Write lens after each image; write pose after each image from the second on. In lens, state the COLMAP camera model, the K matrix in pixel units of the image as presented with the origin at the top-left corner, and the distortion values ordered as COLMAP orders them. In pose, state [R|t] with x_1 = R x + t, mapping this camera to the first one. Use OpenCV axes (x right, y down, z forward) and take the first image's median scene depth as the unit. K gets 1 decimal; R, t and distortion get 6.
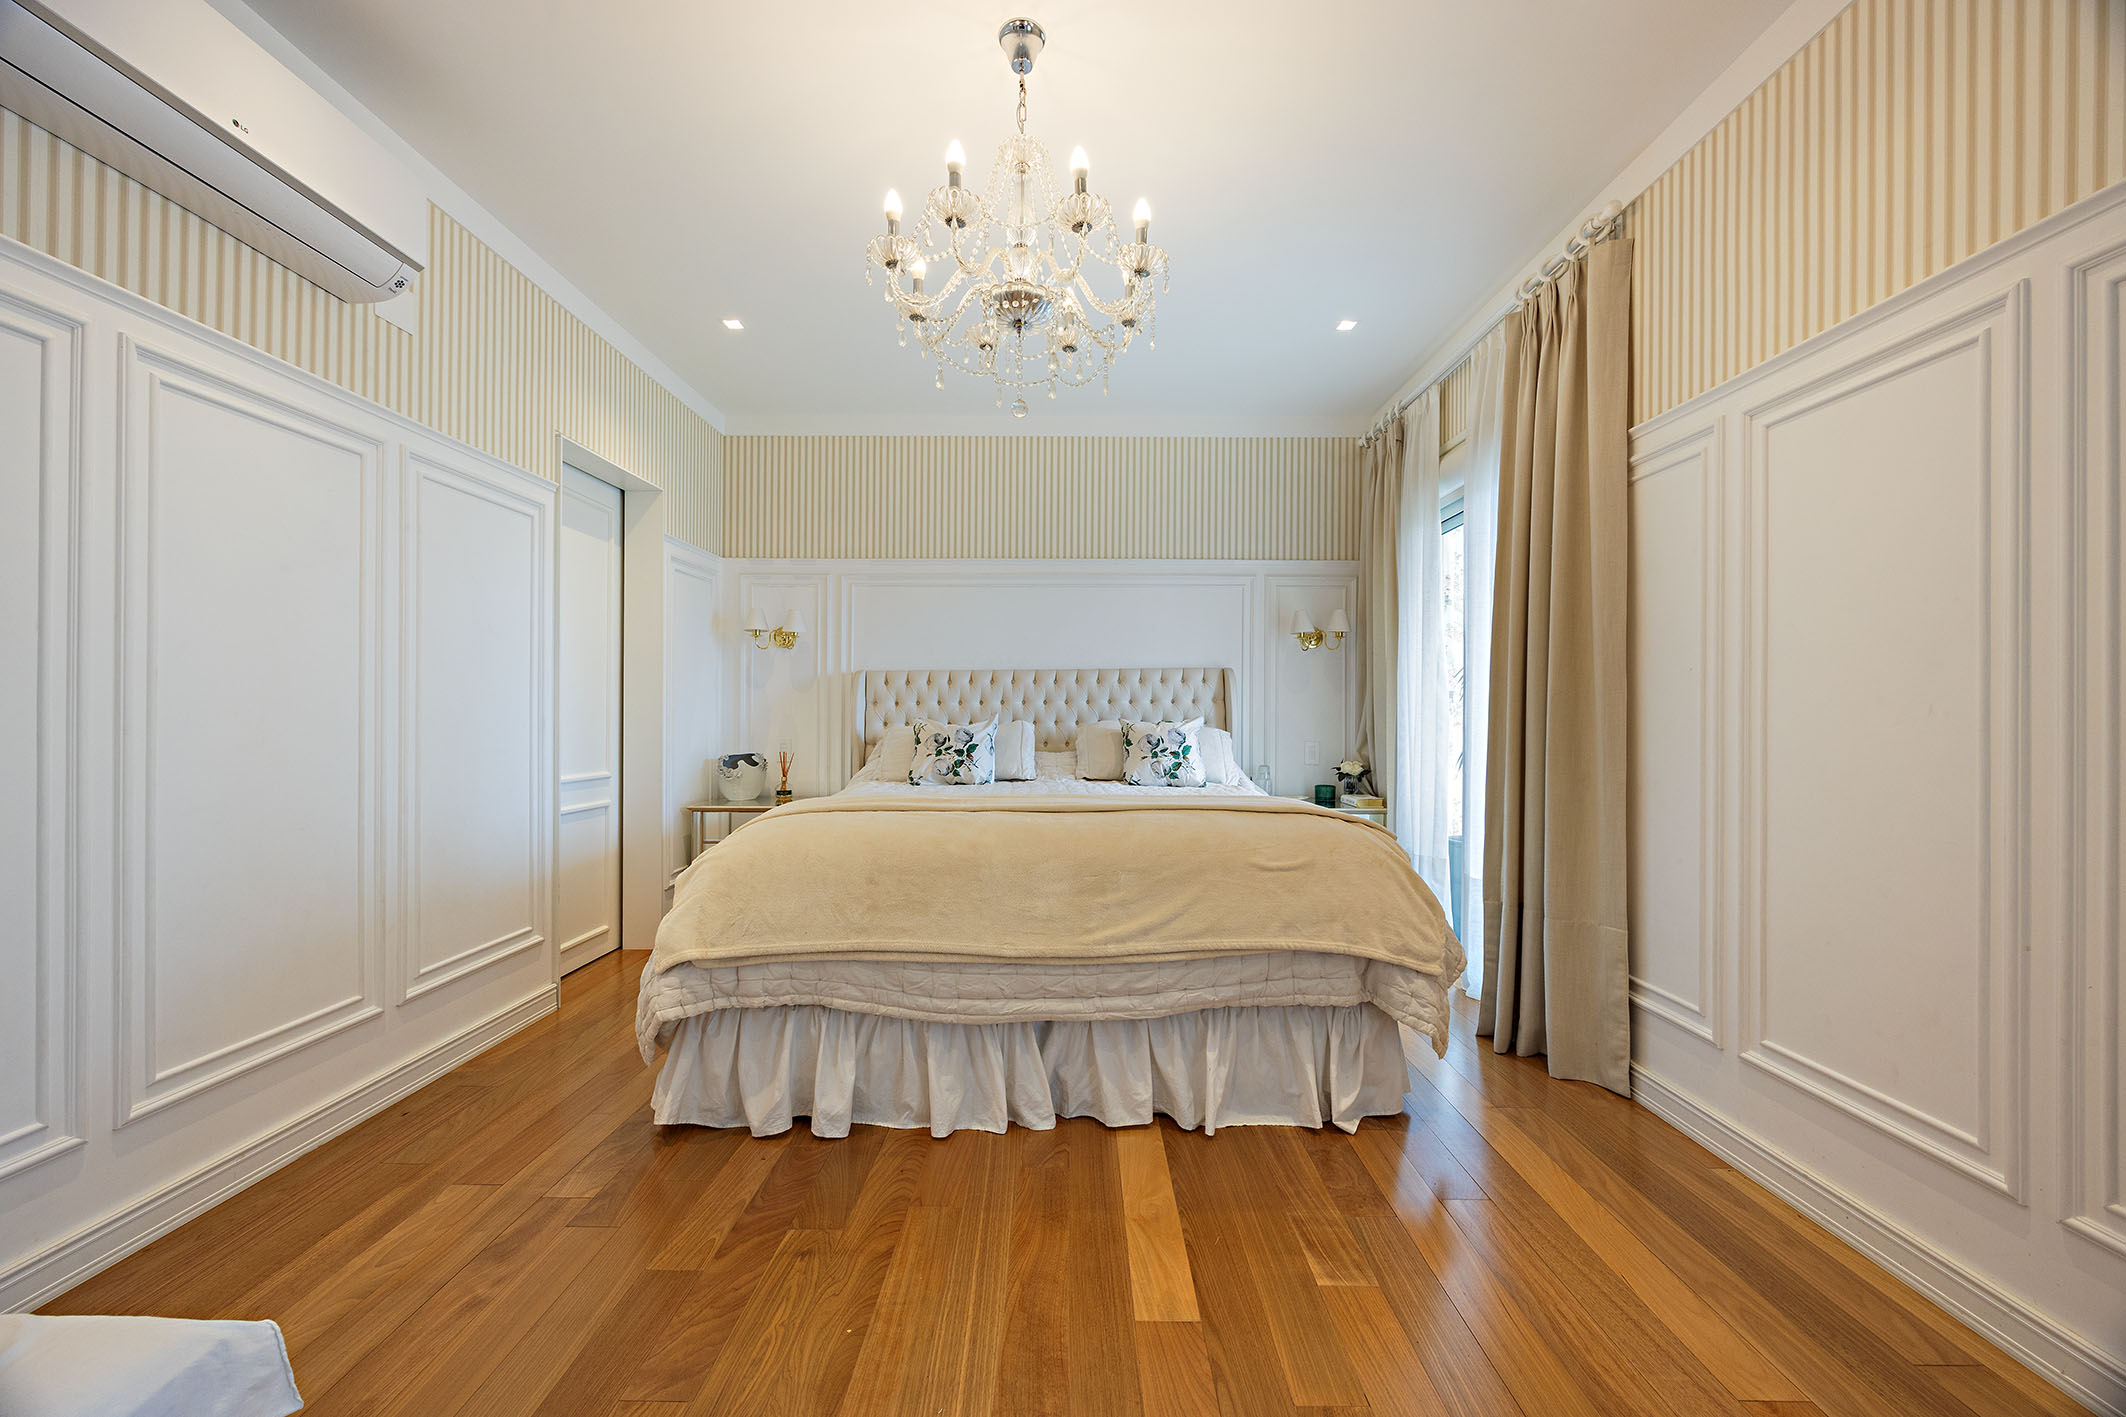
lens RADIAL K [[818.0, 0, 1060.1], [0, 818.0, 709.2], [0, 0, 1]] dist [-0.001230, -0.000159]
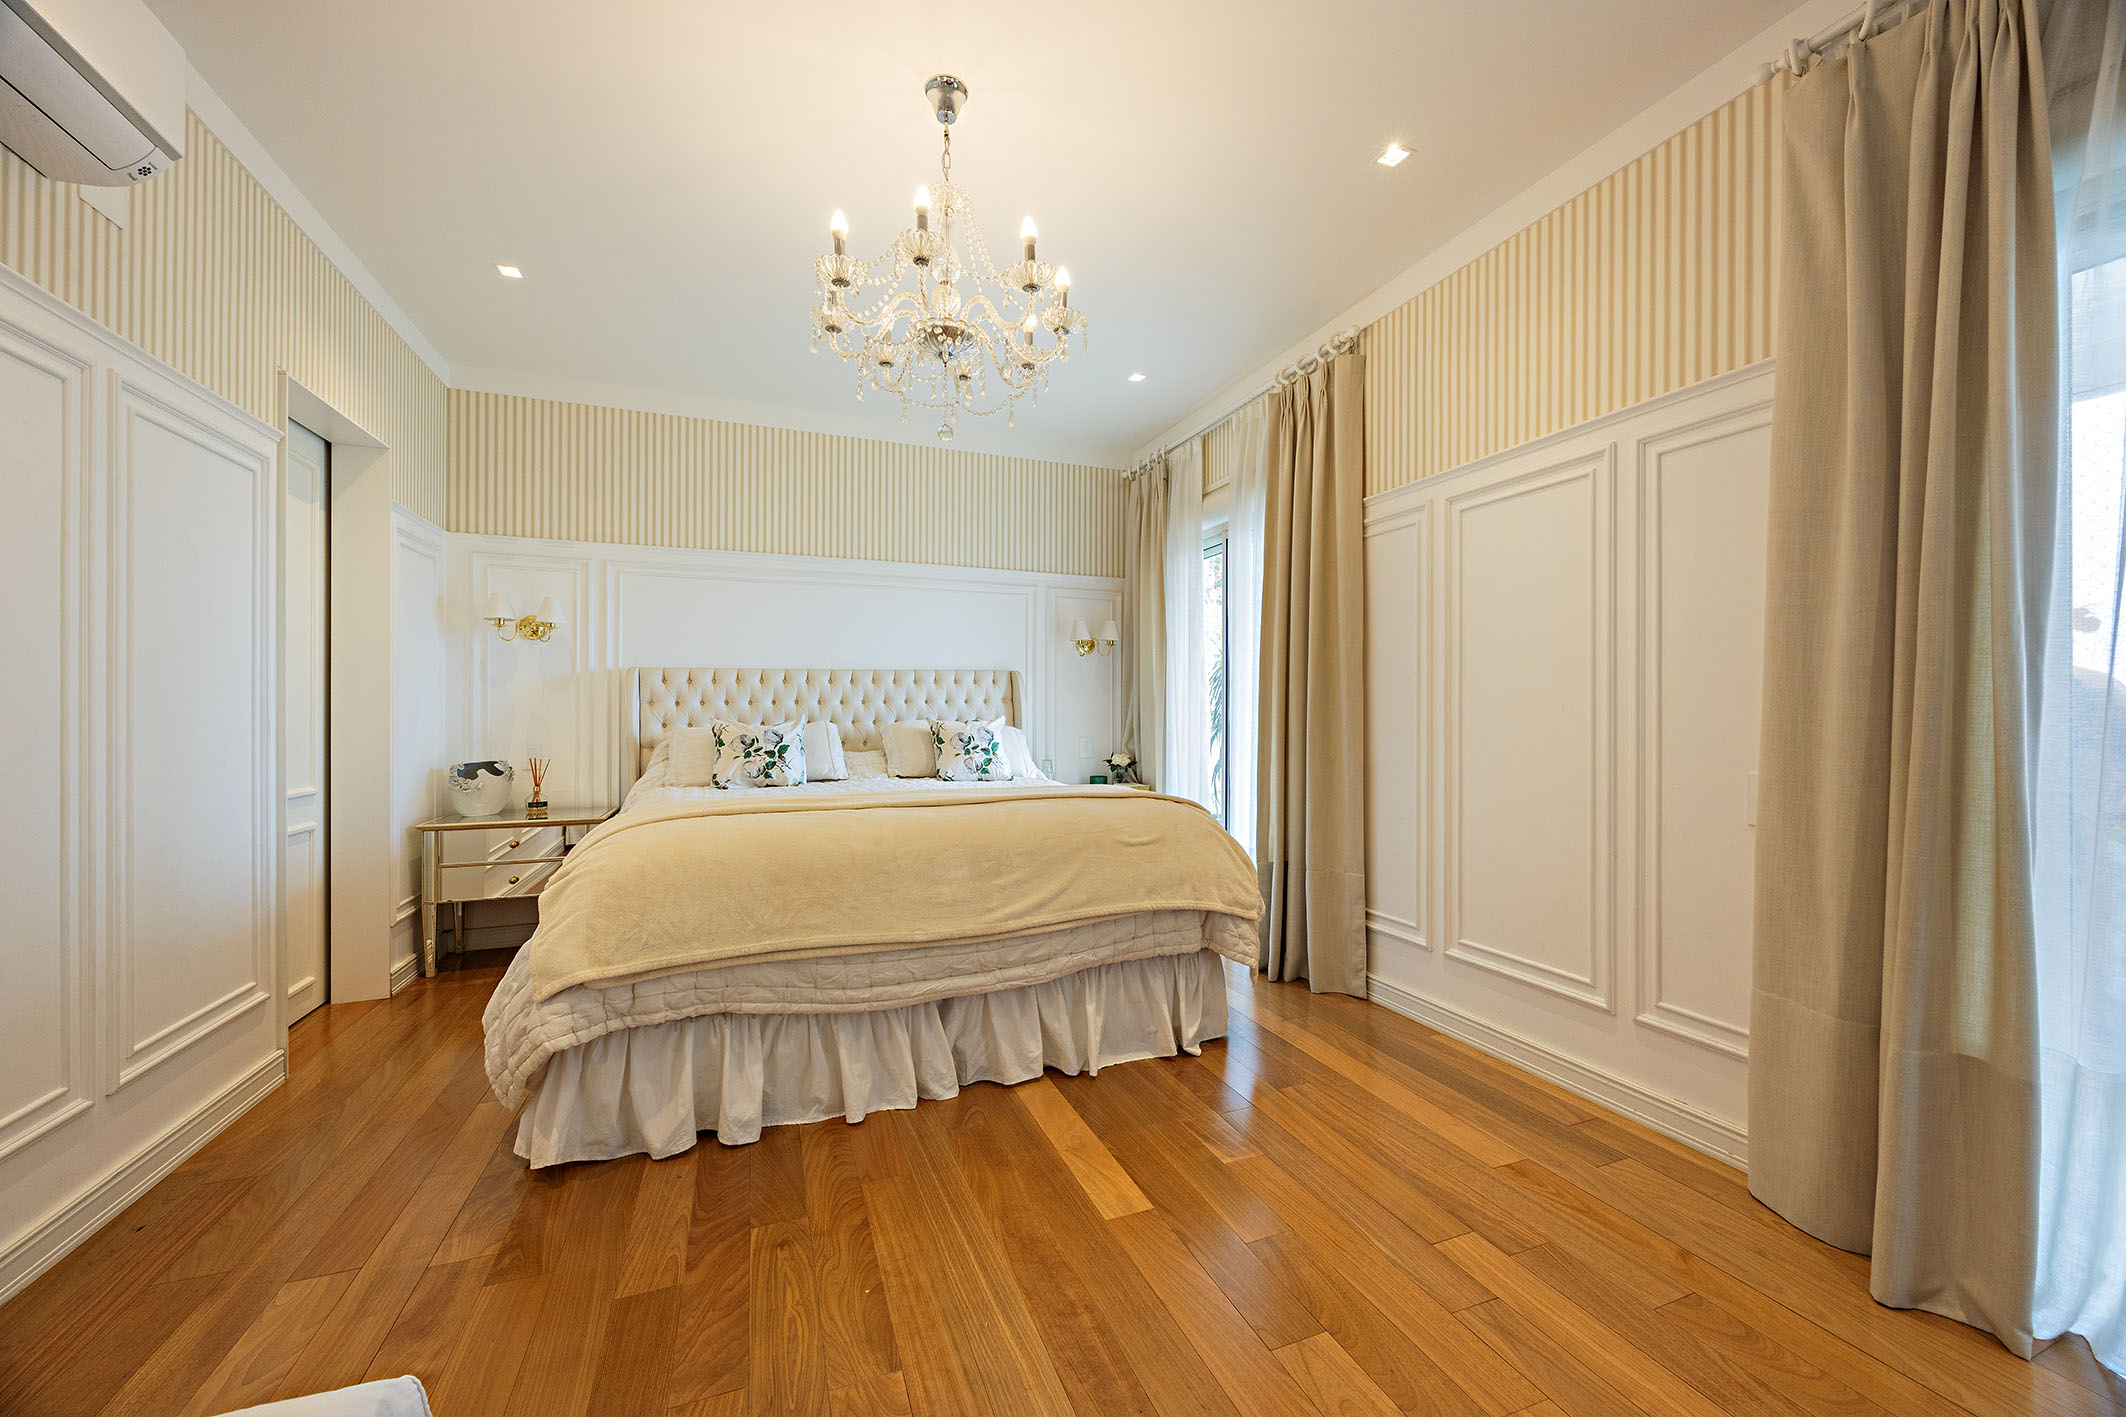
lens RADIAL K [[818.0, 0, 1070.1], [0, 818.0, 709.5], [0, 0, 1]] dist [-0.001230, -0.000159]
pose [[0.926414, -0.002826, 0.376496, -0.271950], [0.002152, 0.999995, 0.002210, -0.002361], [-0.376500, -0.001237, 0.926416, -0.060208]]
